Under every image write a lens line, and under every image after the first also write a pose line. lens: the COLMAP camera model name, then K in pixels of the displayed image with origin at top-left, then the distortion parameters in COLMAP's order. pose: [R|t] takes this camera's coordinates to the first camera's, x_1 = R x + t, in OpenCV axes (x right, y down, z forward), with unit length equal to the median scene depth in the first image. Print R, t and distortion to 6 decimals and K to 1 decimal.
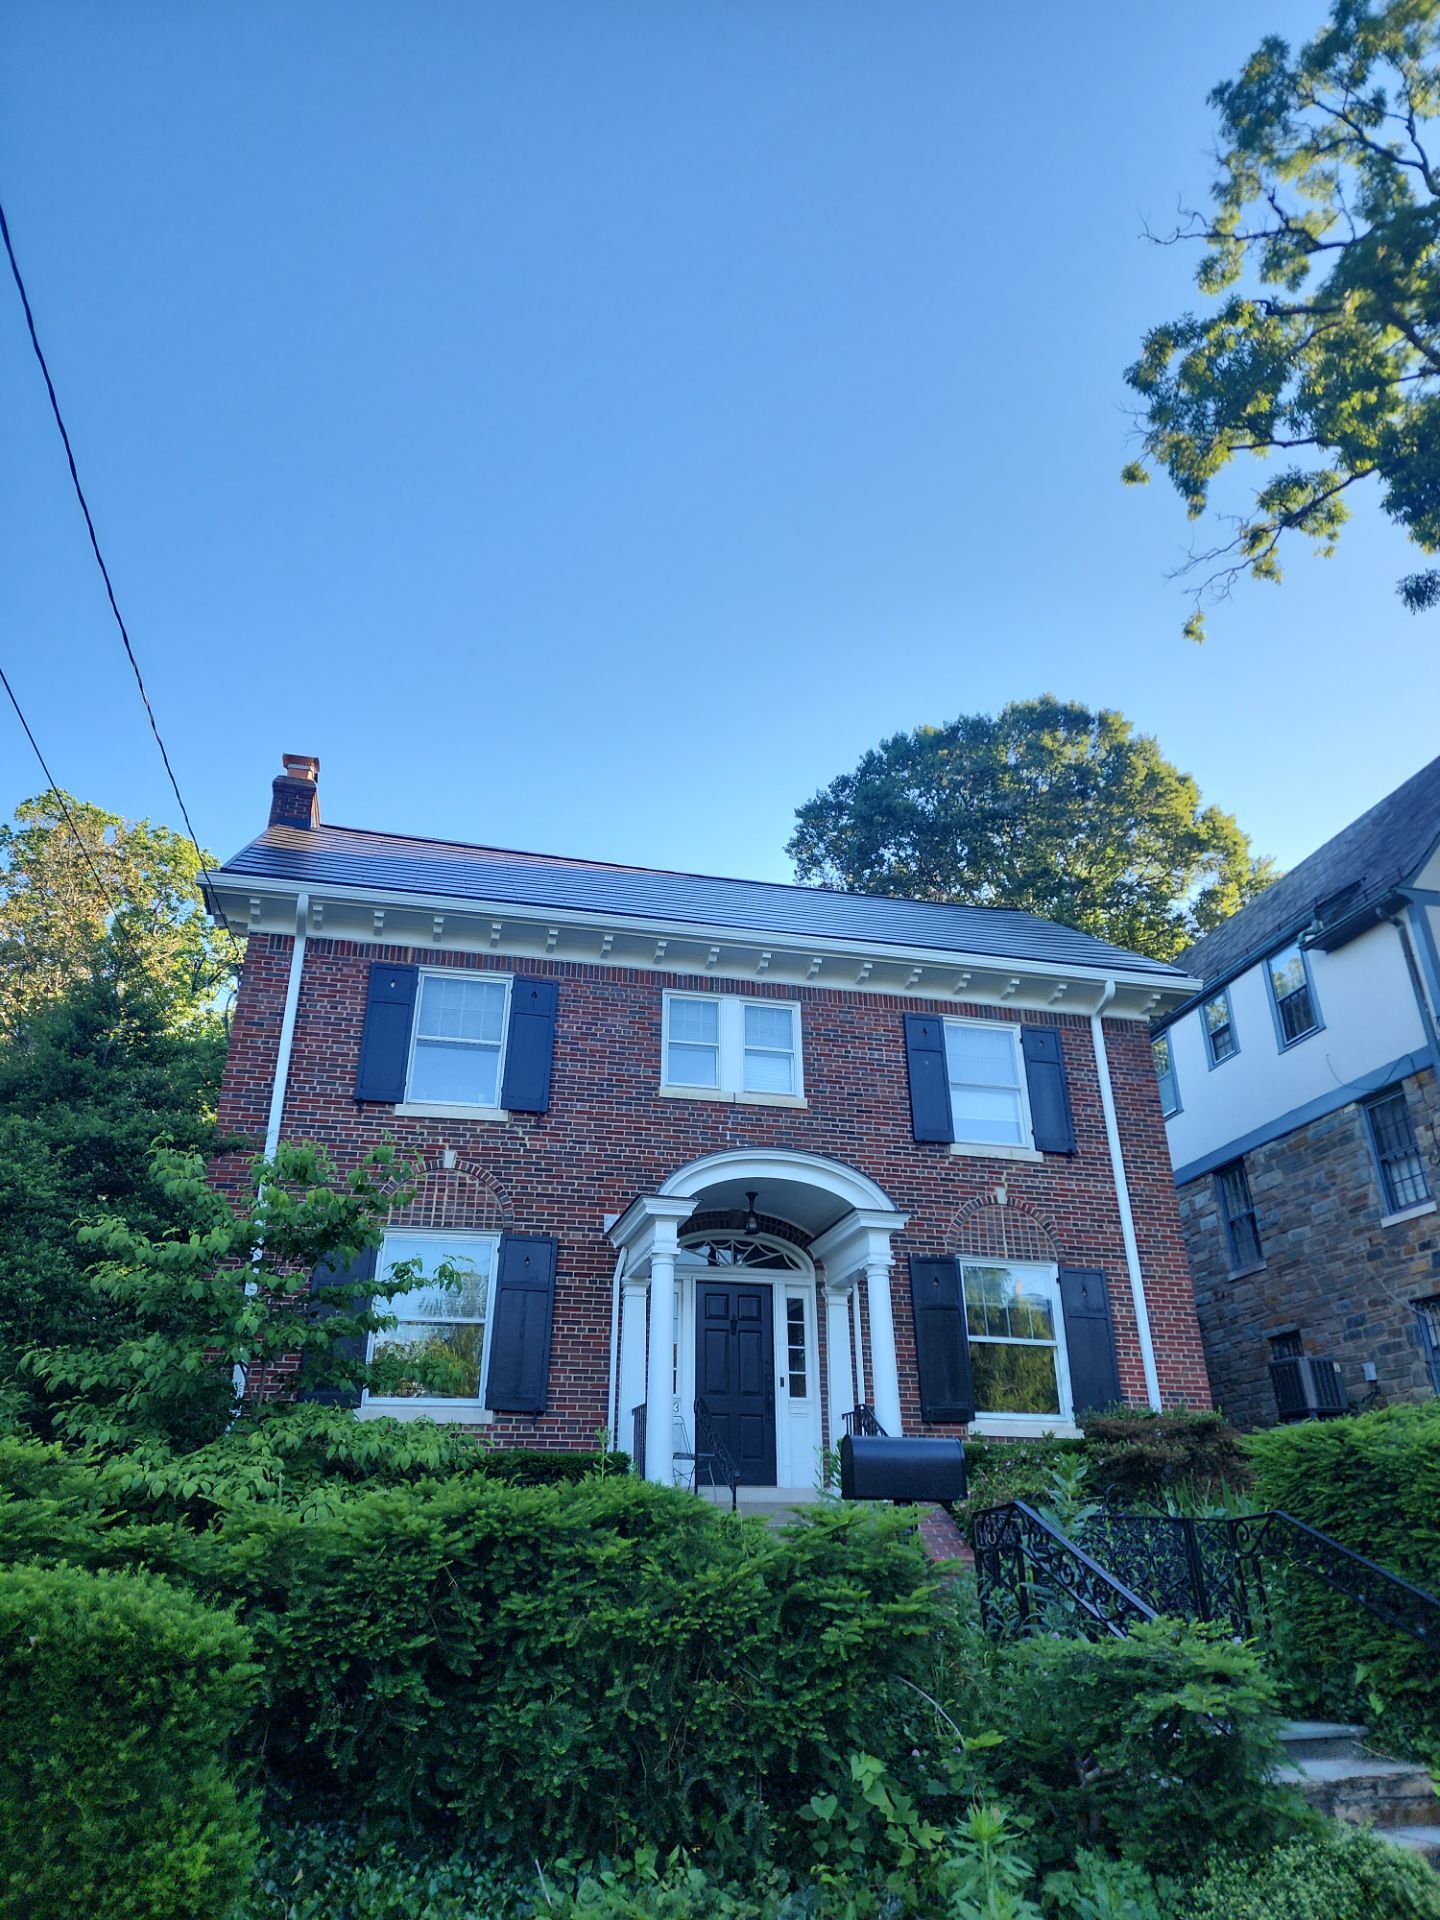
lens RADIAL K [[1246.3, 0, 732.0], [0, 1246.3, 969.0], [0, 0, 1]] dist [0.147679, -0.217894]
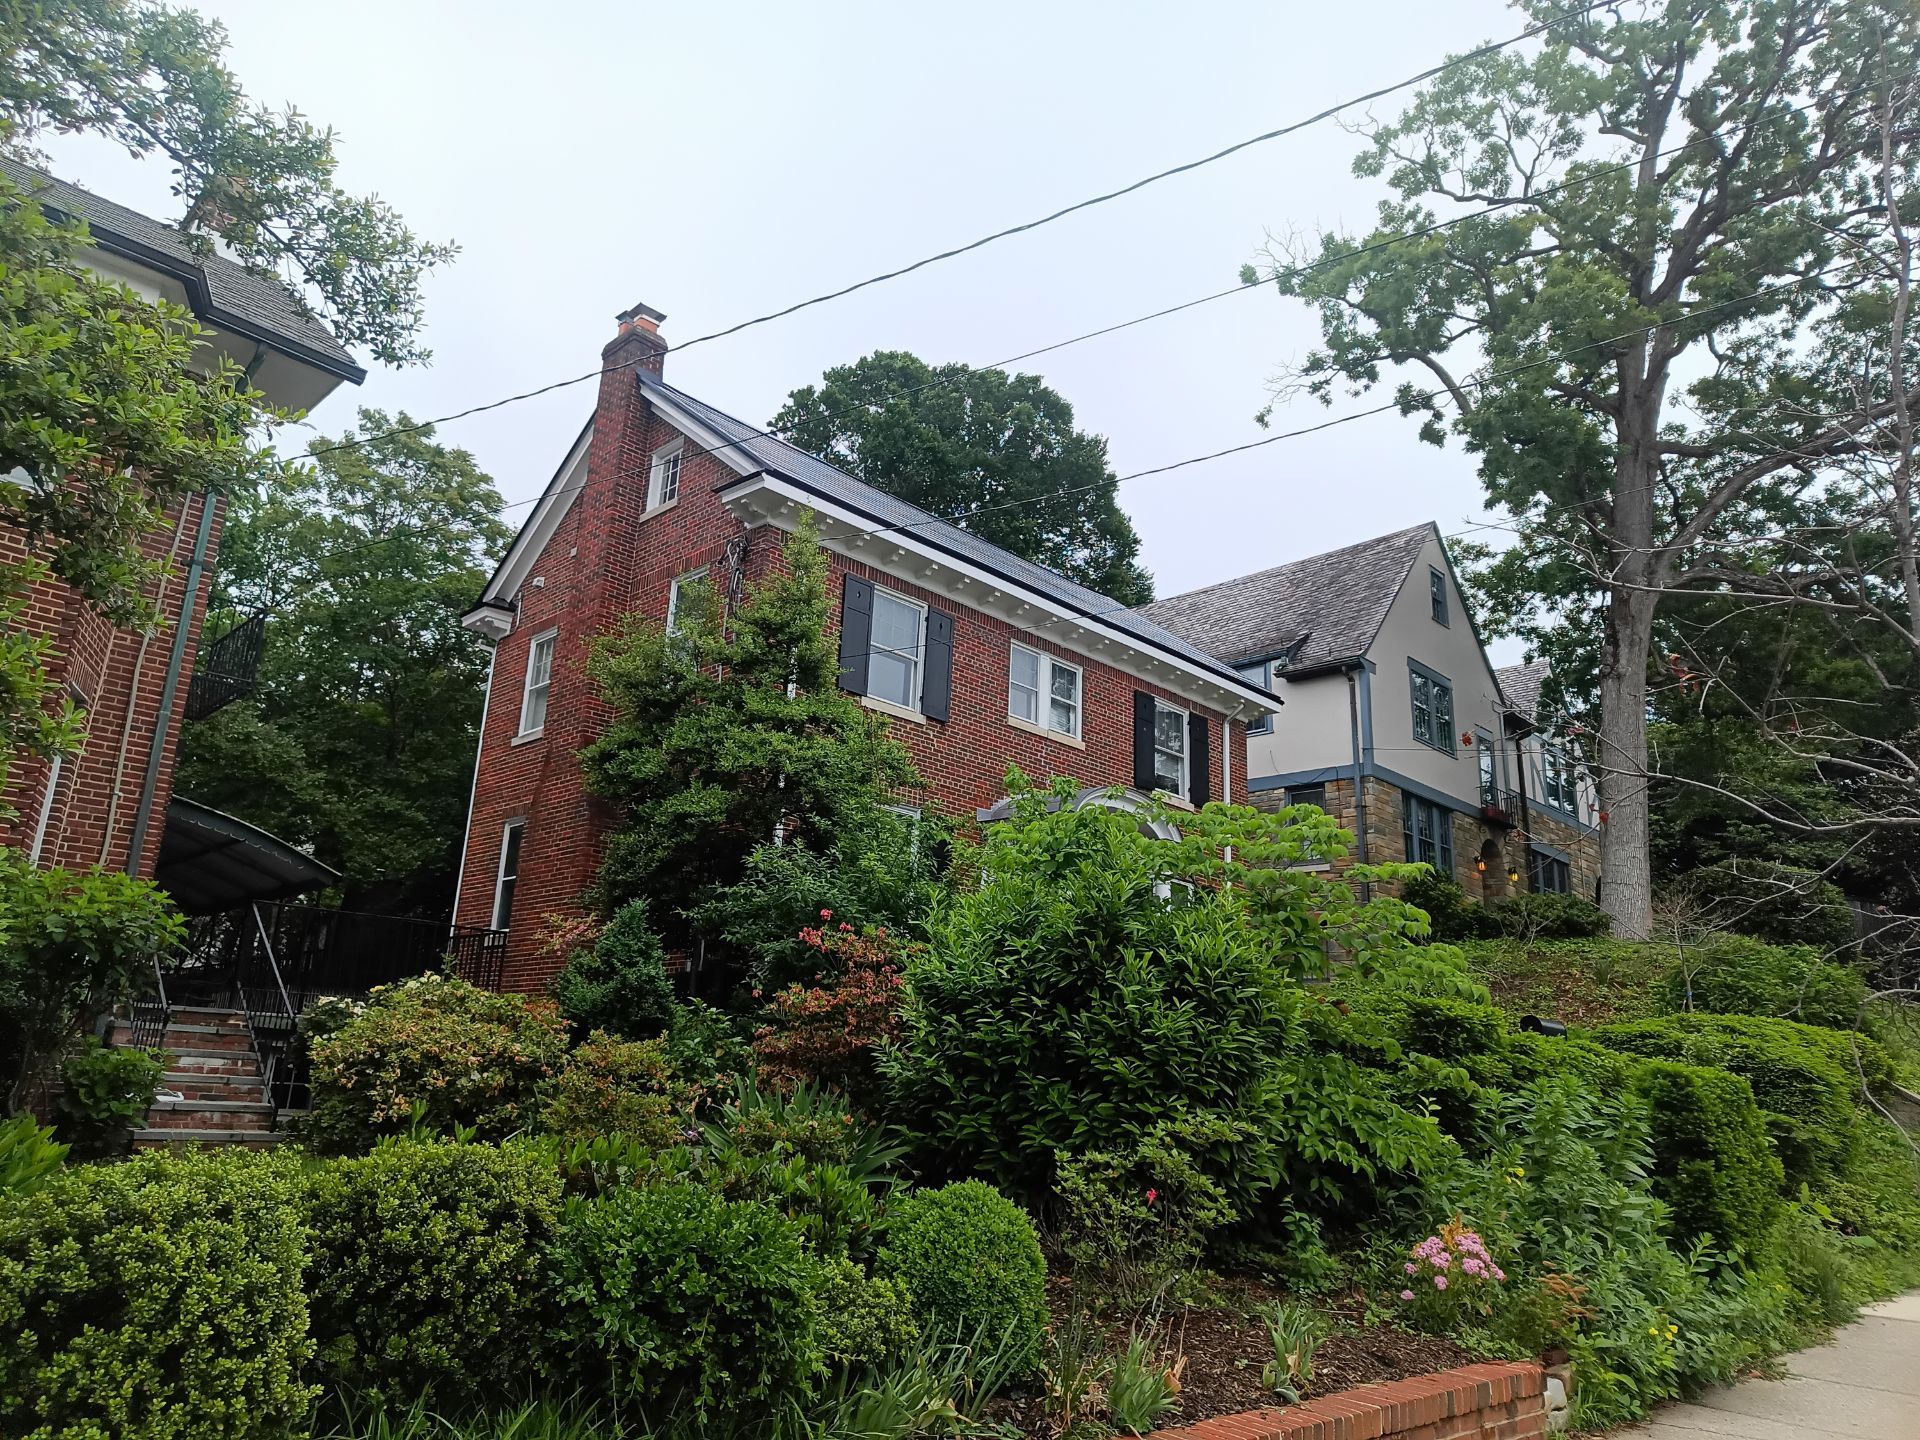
lens RADIAL K [[1300.5, 0, 952.0], [0, 1300.5, 697.9], [0, 0, 1]] dist [0.013662, 0.005924]
pose [[0.857384, 0.199759, 0.474330, -0.762341], [-0.270115, 0.959129, 0.084324, -0.023105], [-0.438099, -0.200422, 0.876299, -0.162766]]
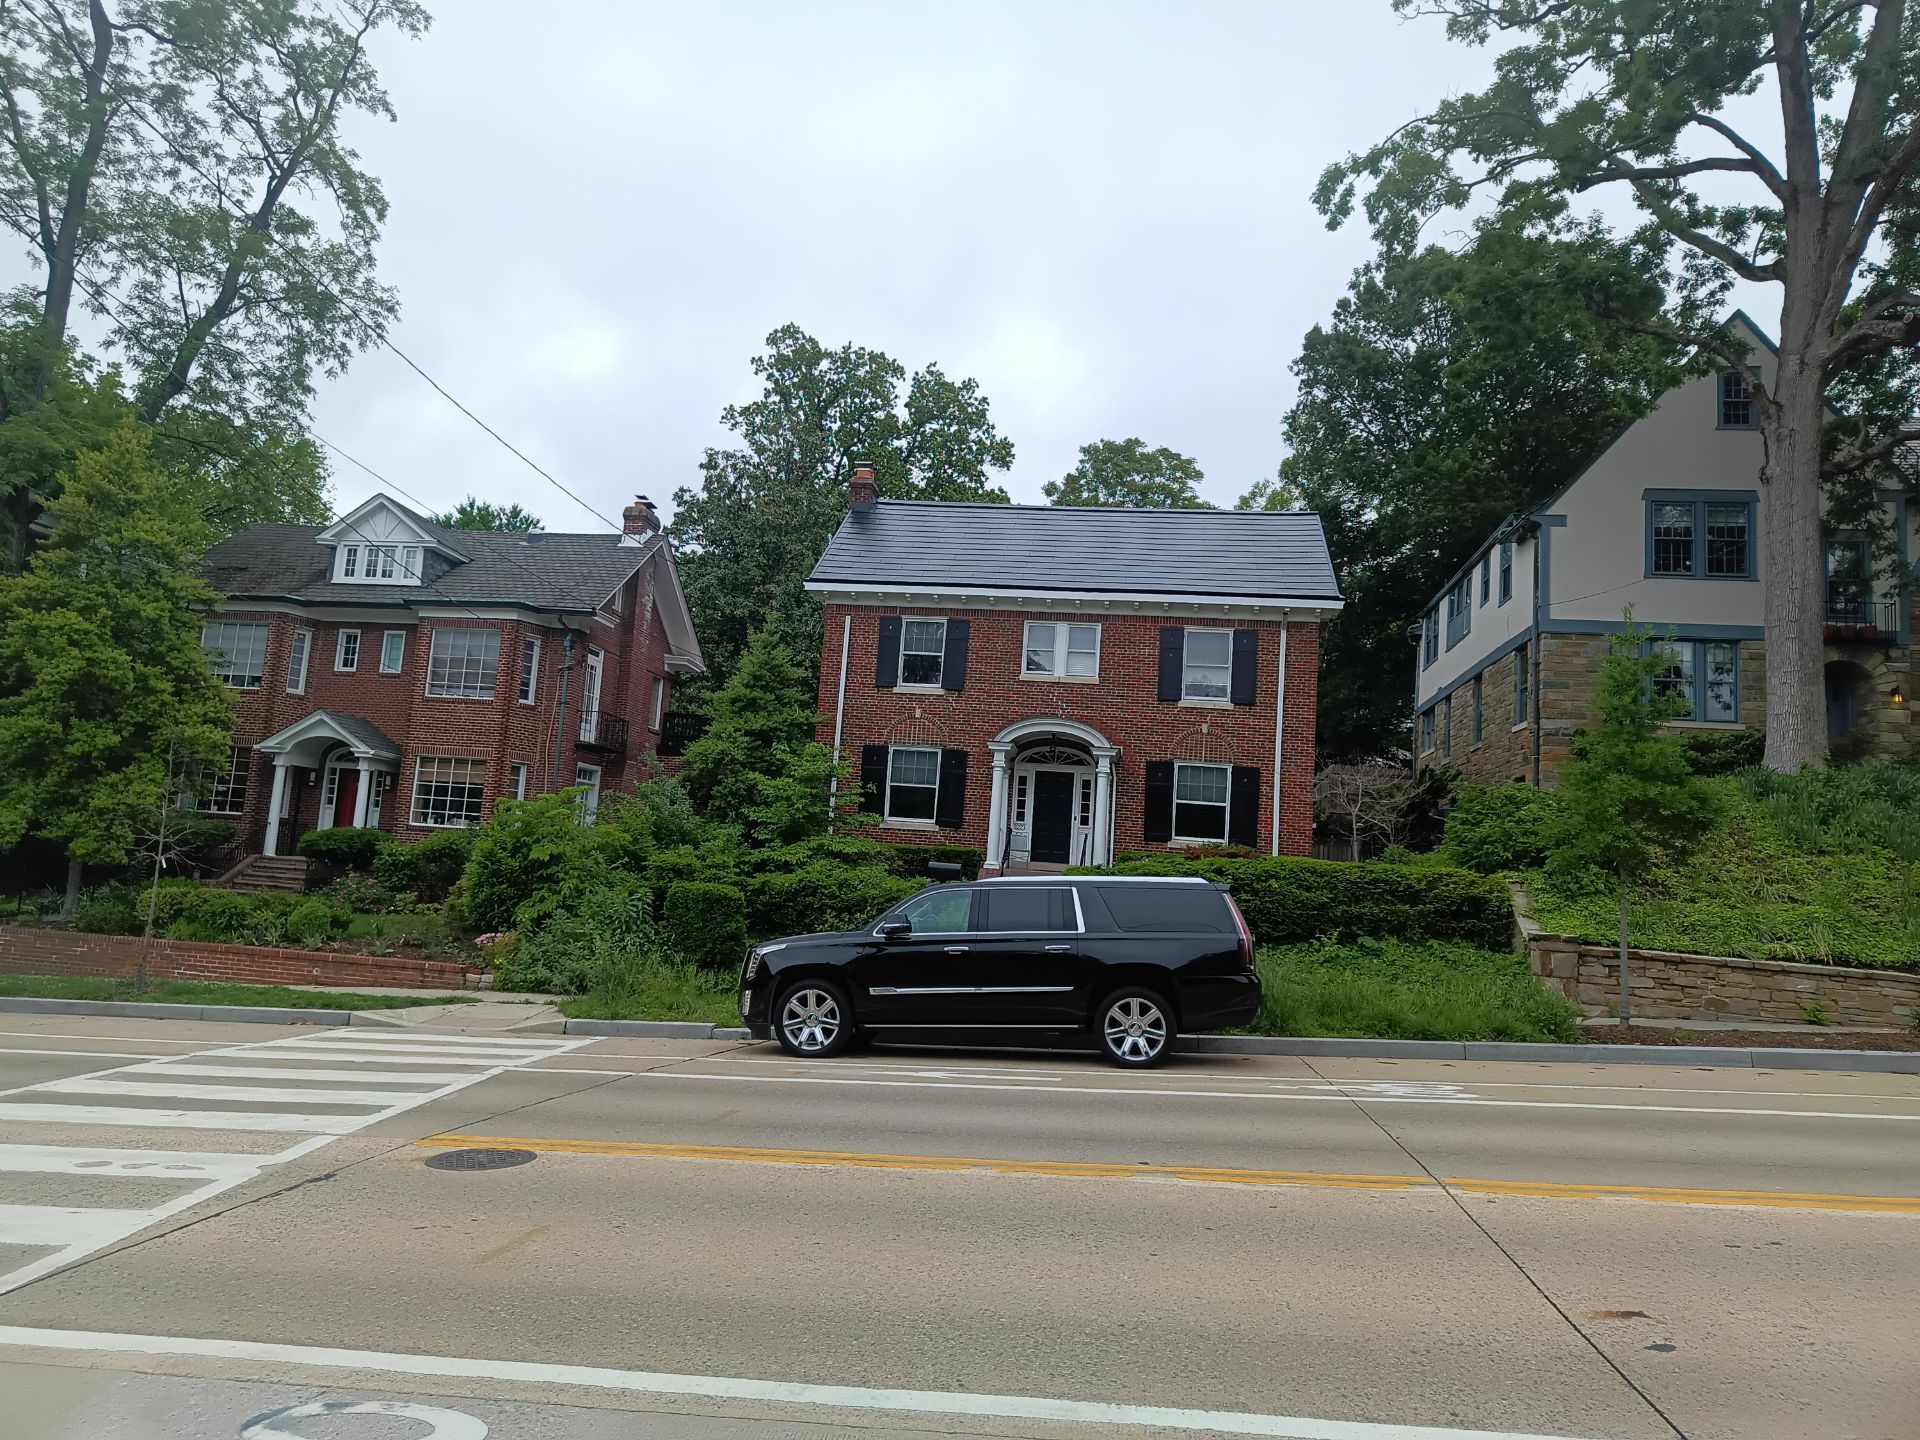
lens RADIAL K [[1300.5, 0, 952.0], [0, 1300.5, 697.9], [0, 0, 1]] dist [0.013662, 0.005924]
pose [[0.921838, 0.018378, -0.387139, 0.639010], [0.094034, 0.958424, 0.269407, -0.433048], [0.375994, -0.284754, 0.881784, -0.855363]]
